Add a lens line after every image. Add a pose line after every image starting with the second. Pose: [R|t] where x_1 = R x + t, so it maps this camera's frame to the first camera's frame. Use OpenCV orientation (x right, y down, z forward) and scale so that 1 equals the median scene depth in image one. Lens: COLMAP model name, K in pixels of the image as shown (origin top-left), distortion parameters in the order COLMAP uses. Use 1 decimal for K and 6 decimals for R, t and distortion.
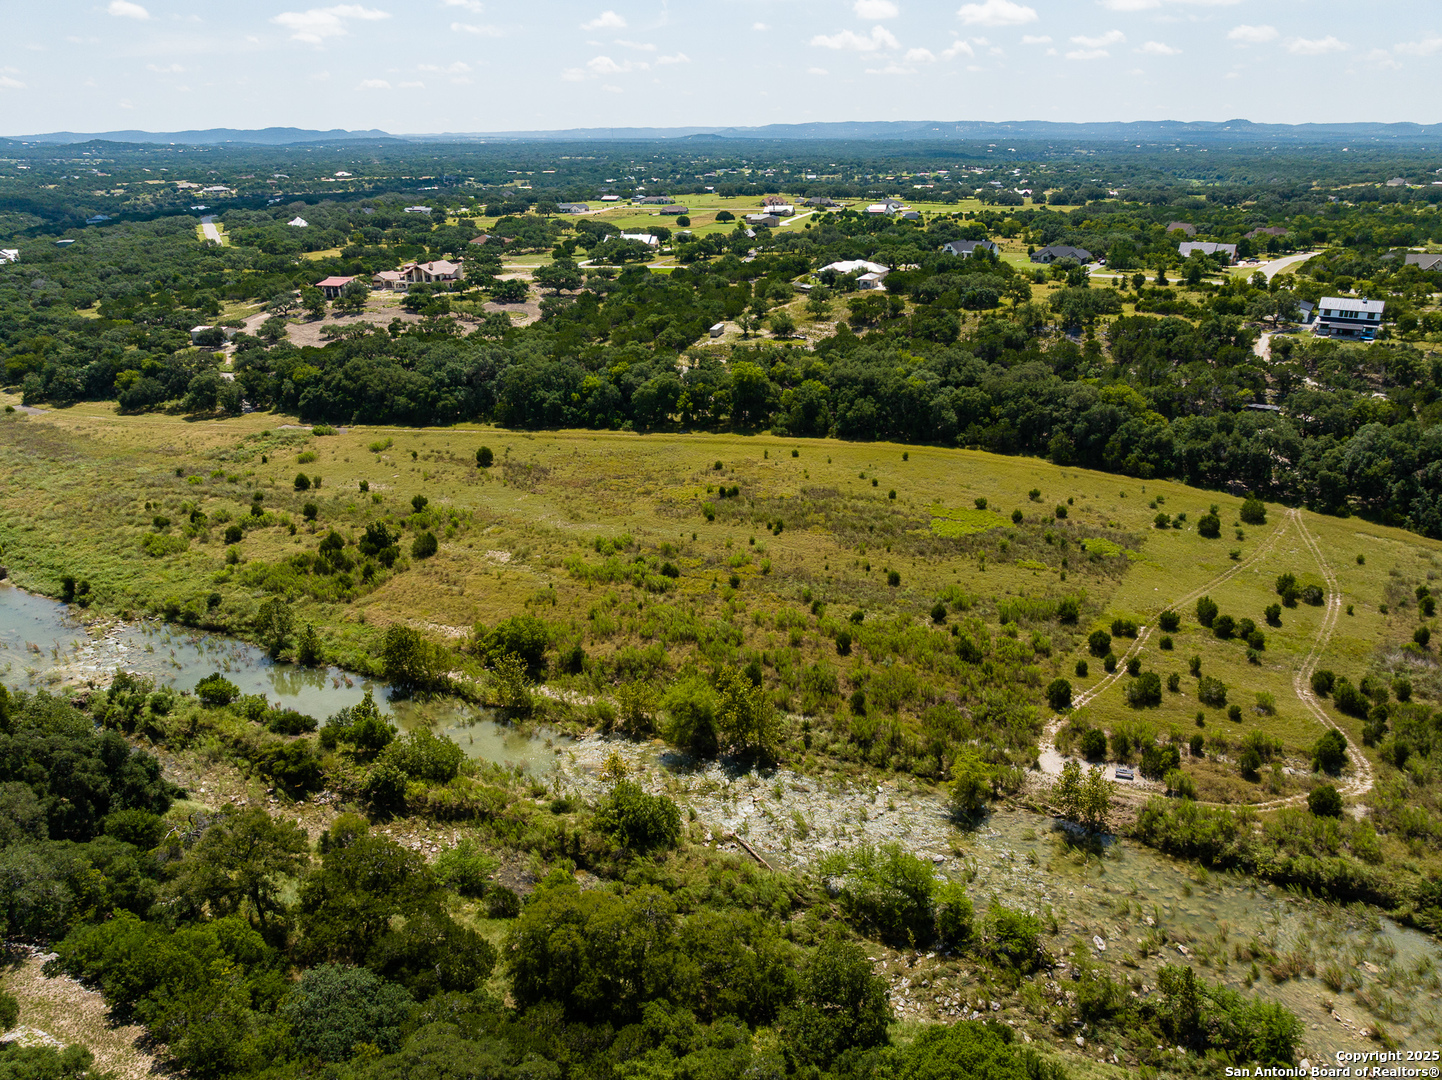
lens RADIAL K [[1018.1, 0, 713.7], [0, 1018.1, 531.9], [0, 0, 1]] dist [-0.042675, 0.009728]
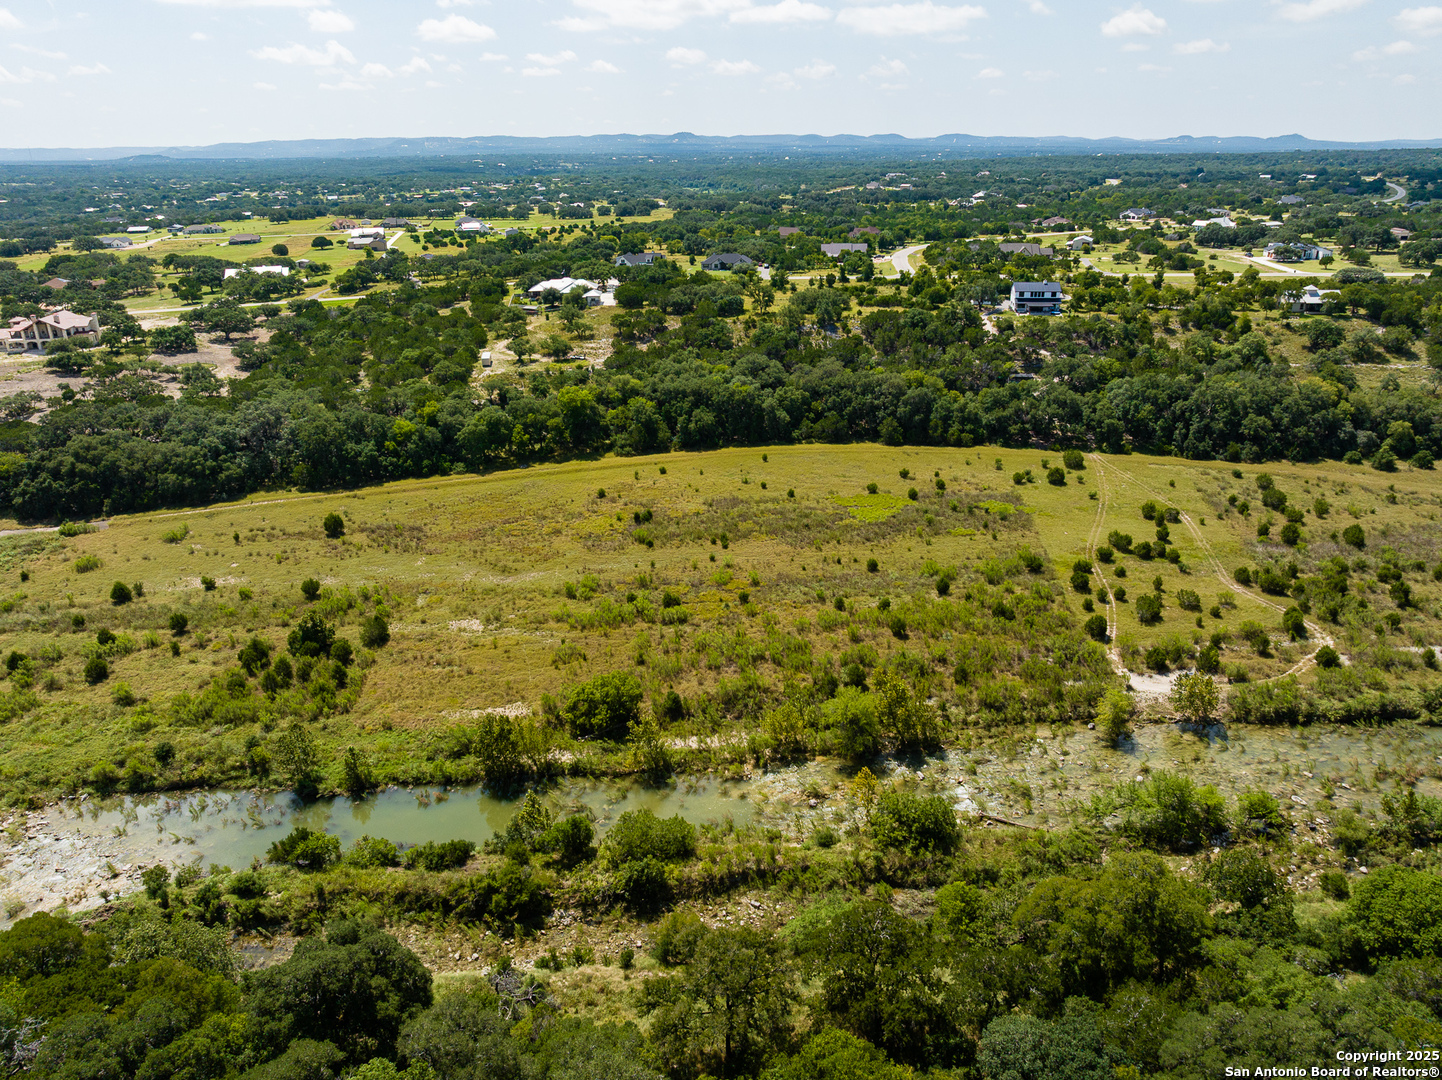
lens RADIAL K [[1018.1, 0, 718.2], [0, 1018.1, 536.3], [0, 0, 1]] dist [-0.042675, 0.009728]
pose [[0.880620, -0.170063, 0.442253, -0.293304], [0.174435, 0.984177, 0.031117, -0.031365], [-0.440547, 0.049742, 0.896351, 0.071858]]
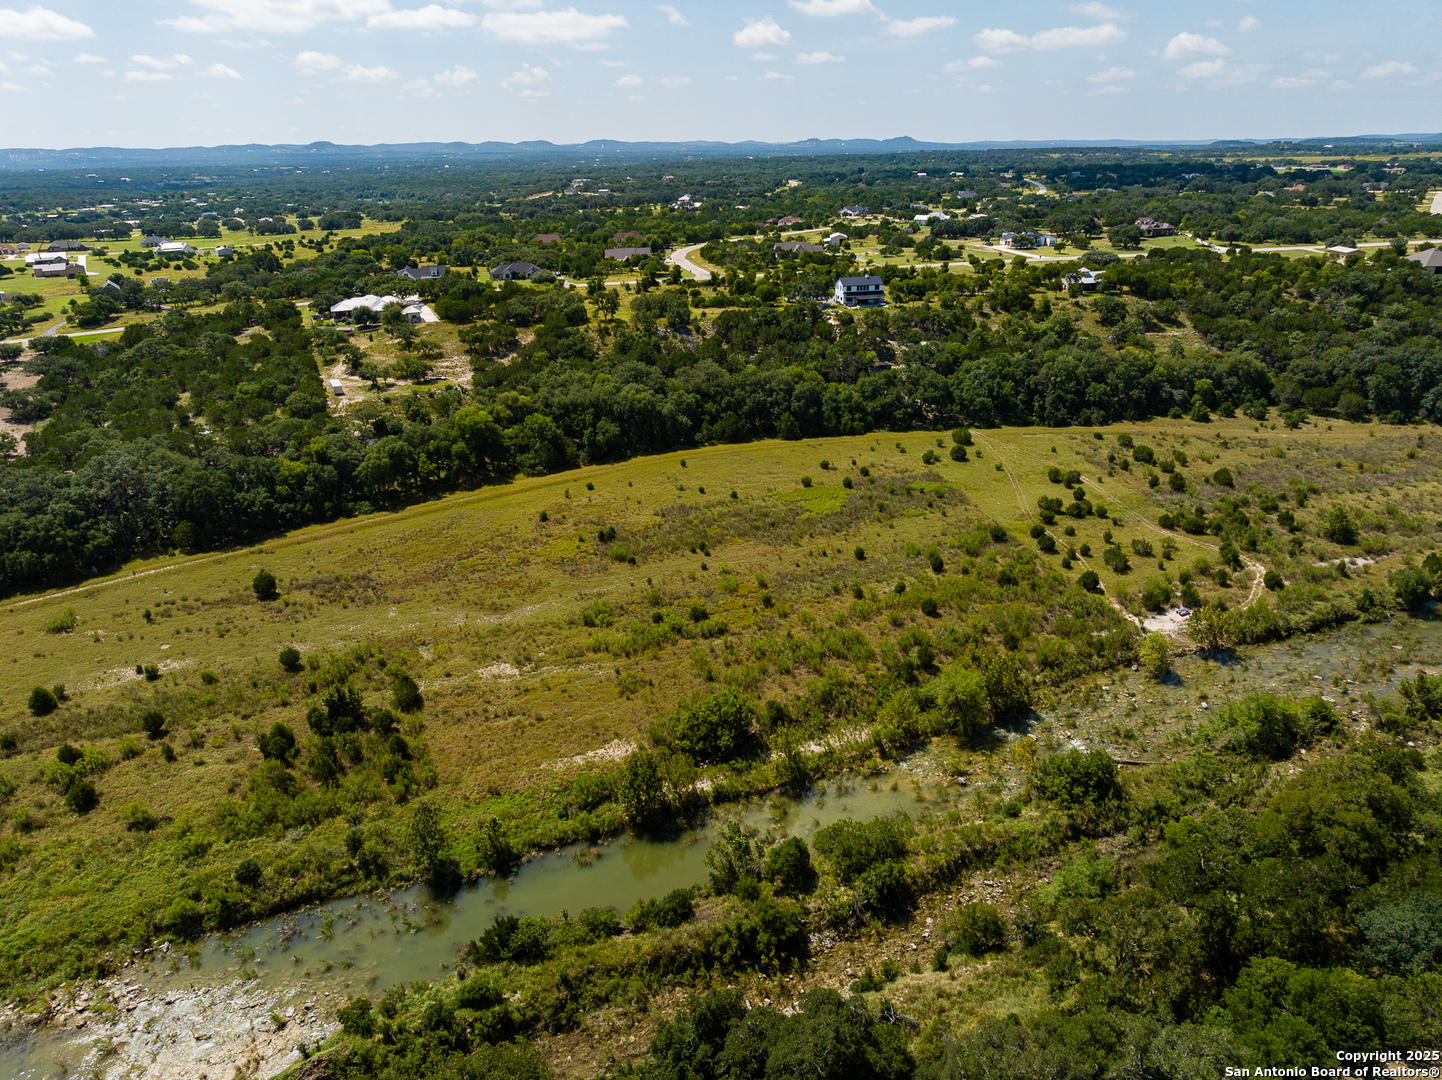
lens RADIAL K [[1018.1, 0, 720.4], [0, 1018.1, 536.5], [0, 0, 1]] dist [-0.042675, 0.009728]
pose [[0.680525, -0.262370, 0.684141, -0.456989], [0.273992, 0.957078, 0.094499, -0.079821], [-0.679570, 0.123140, 0.723202, 0.200780]]
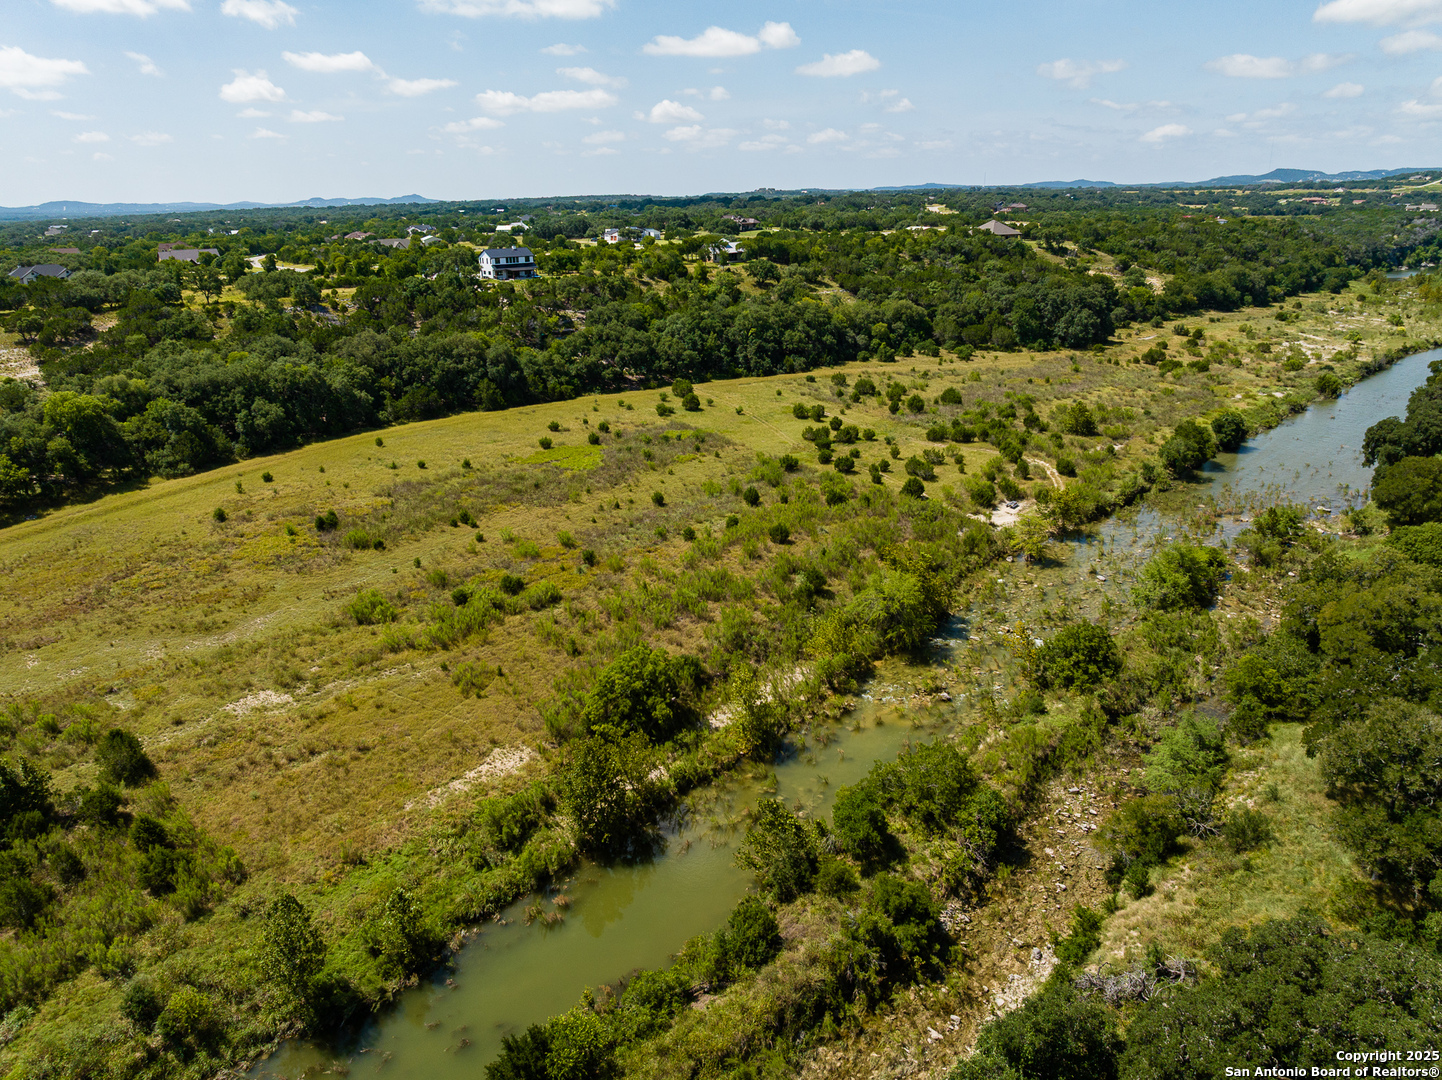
lens RADIAL K [[1018.1, 0, 723.9], [0, 1018.1, 532.3], [0, 0, 1]] dist [-0.042675, 0.009728]
pose [[0.288668, -0.291692, 0.911914, -0.440726], [0.359590, 0.915762, 0.179094, -0.047927], [-0.887336, 0.276217, 0.369240, 0.412827]]
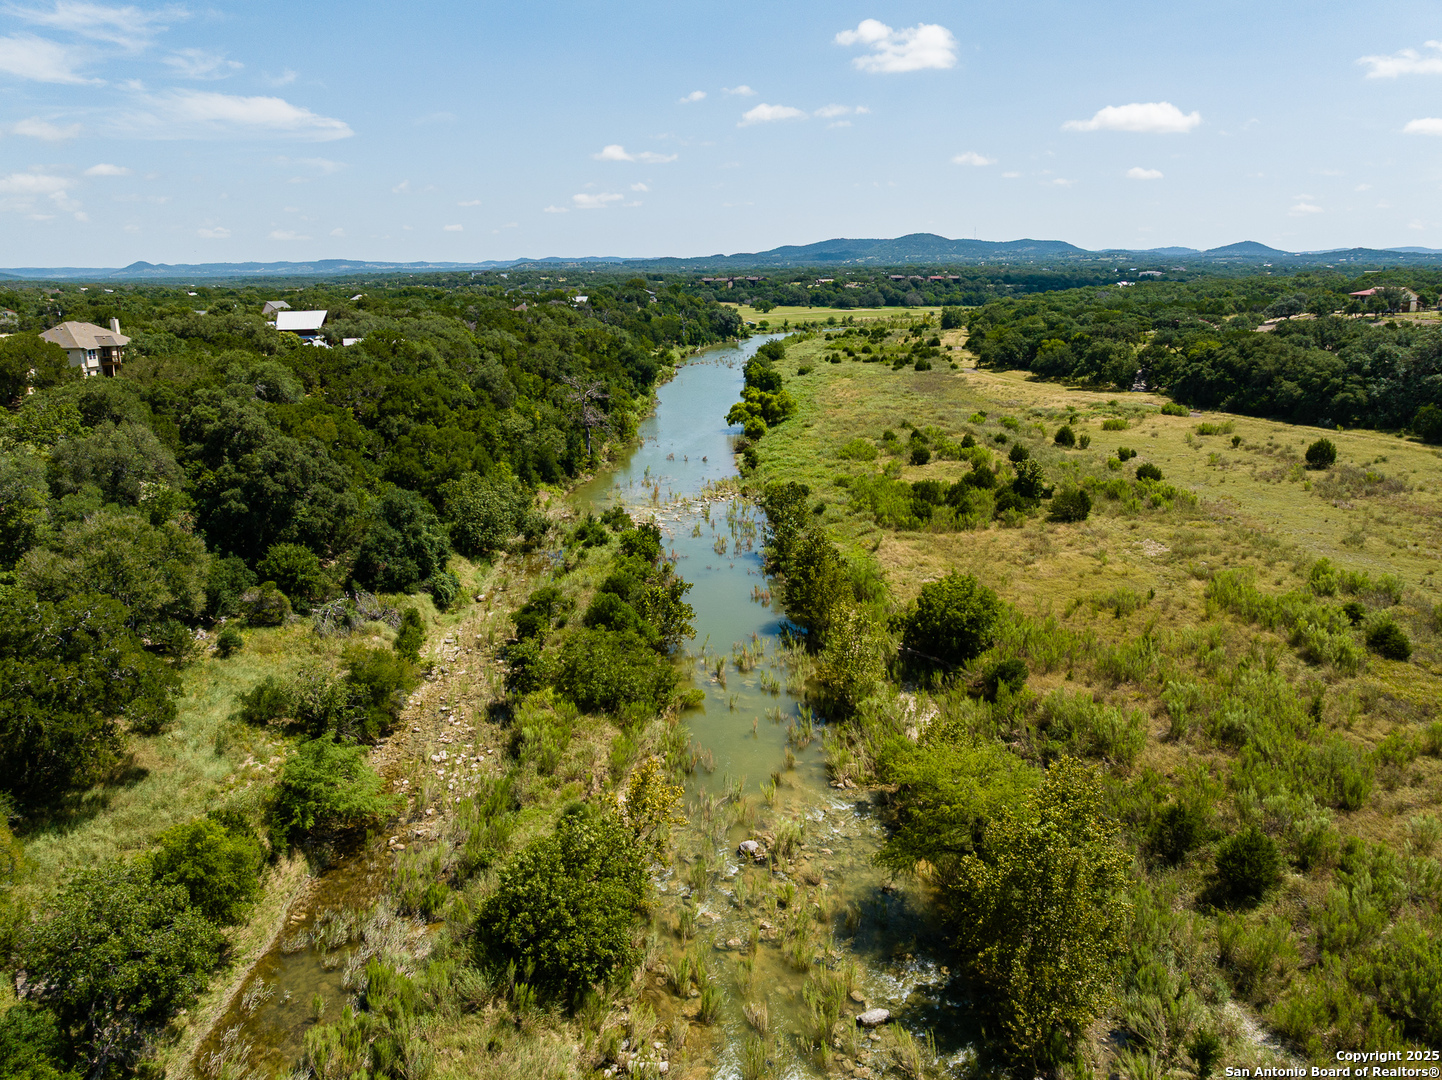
lens RADIAL K [[1018.1, 0, 711.9], [0, 1018.1, 519.6], [0, 0, 1]] dist [-0.042675, 0.009728]
pose [[0.465230, 0.218666, -0.857757, 0.123622], [-0.316868, 0.945936, 0.069282, 0.034966], [0.826532, 0.239564, 0.509366, 0.353489]]
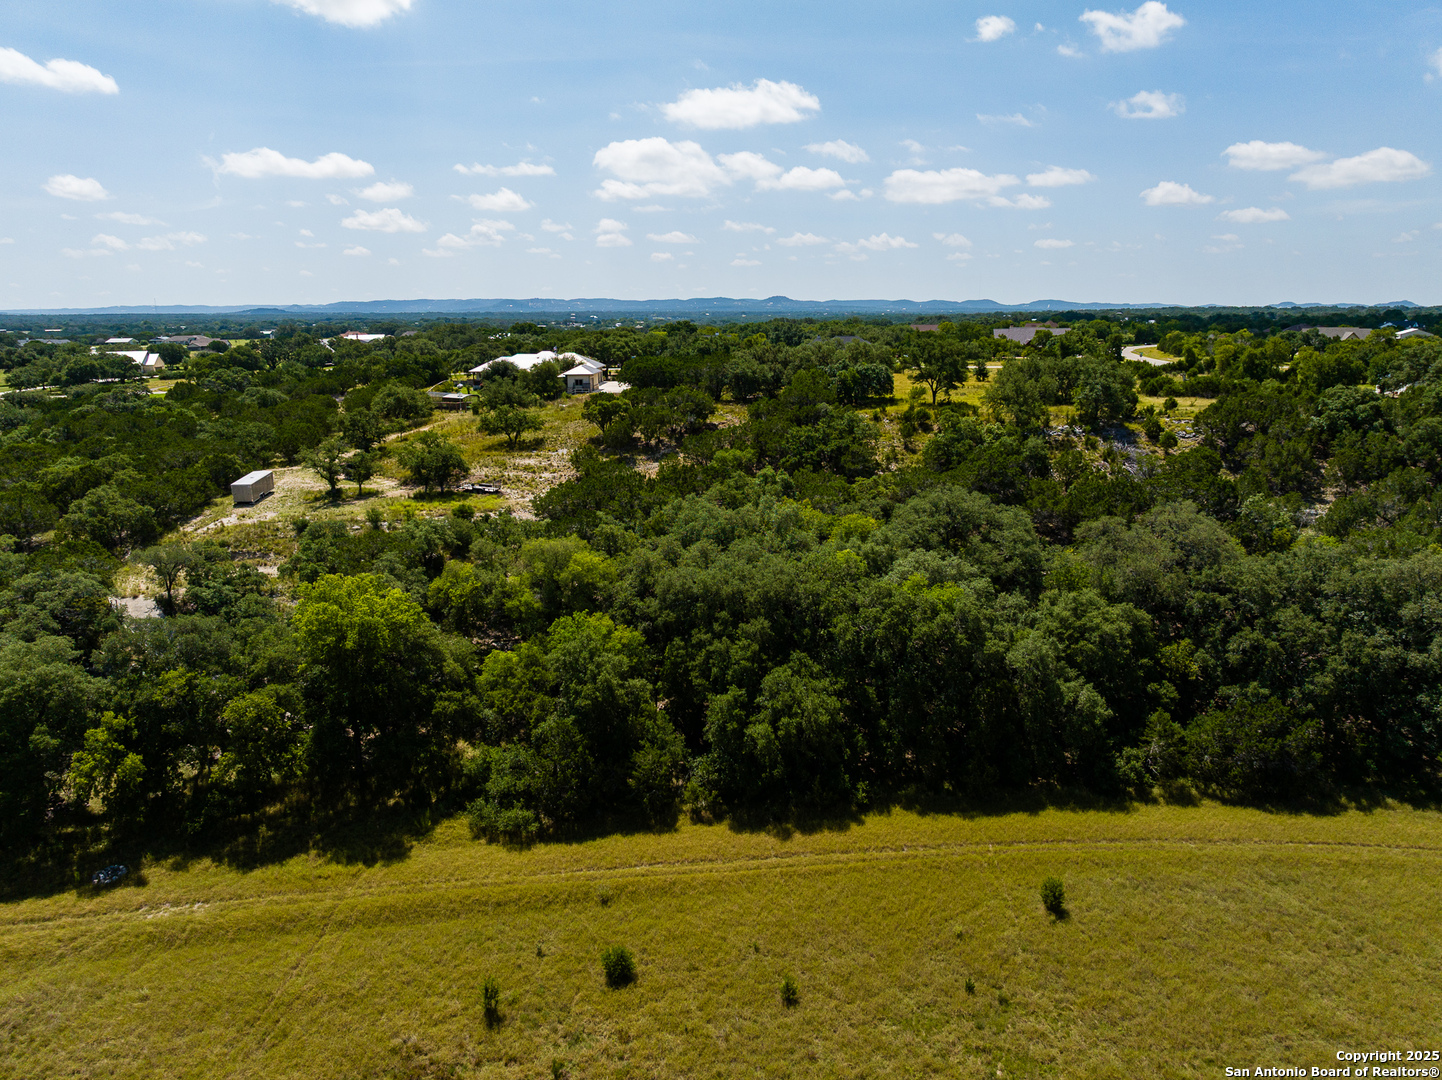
lens RADIAL K [[1018.1, 0, 722.4], [0, 1018.1, 521.9], [0, 0, 1]] dist [-0.042675, 0.009728]
pose [[0.918558, -0.071875, 0.388696, 0.019326], [0.138137, 0.979699, -0.145284, -0.124166], [-0.370362, 0.187145, 0.909840, 0.690319]]
